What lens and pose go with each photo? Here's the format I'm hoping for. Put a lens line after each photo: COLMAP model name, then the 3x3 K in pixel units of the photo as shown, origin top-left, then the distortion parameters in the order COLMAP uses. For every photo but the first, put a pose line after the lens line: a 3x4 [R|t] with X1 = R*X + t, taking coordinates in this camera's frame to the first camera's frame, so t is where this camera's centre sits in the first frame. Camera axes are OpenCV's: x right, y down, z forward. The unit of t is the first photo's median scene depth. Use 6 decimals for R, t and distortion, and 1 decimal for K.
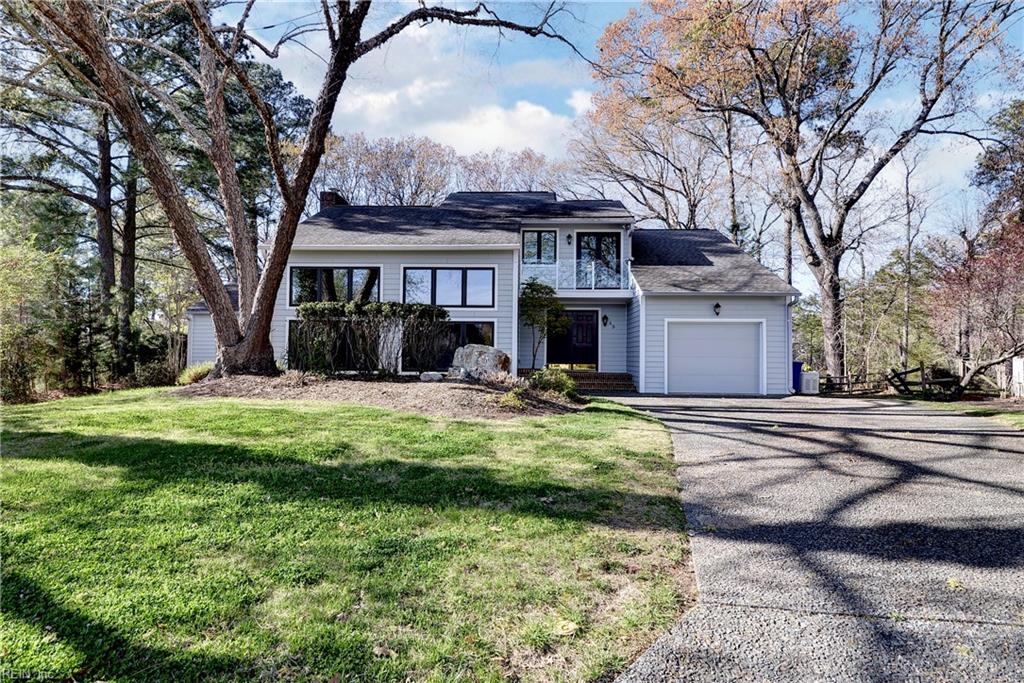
lens RADIAL K [[535.6, 0, 517.4], [0, 535.6, 336.8], [0, 0, 1]] dist [-0.016055, -0.002716]
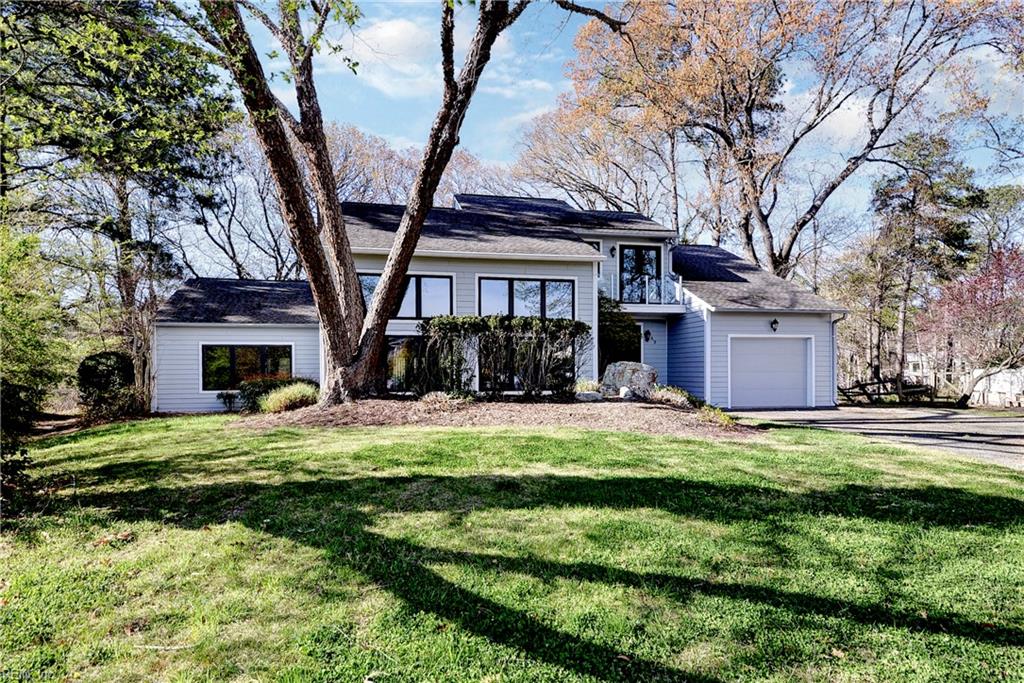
lens RADIAL K [[566.0, 0, 528.3], [0, 566.0, 370.4], [0, 0, 1]] dist [0.031952, -0.000139]
pose [[0.969613, -0.011697, 0.244366, -0.306713], [0.003055, 0.999357, 0.035713, -0.004373], [-0.244626, -0.033881, 0.969025, 0.034377]]
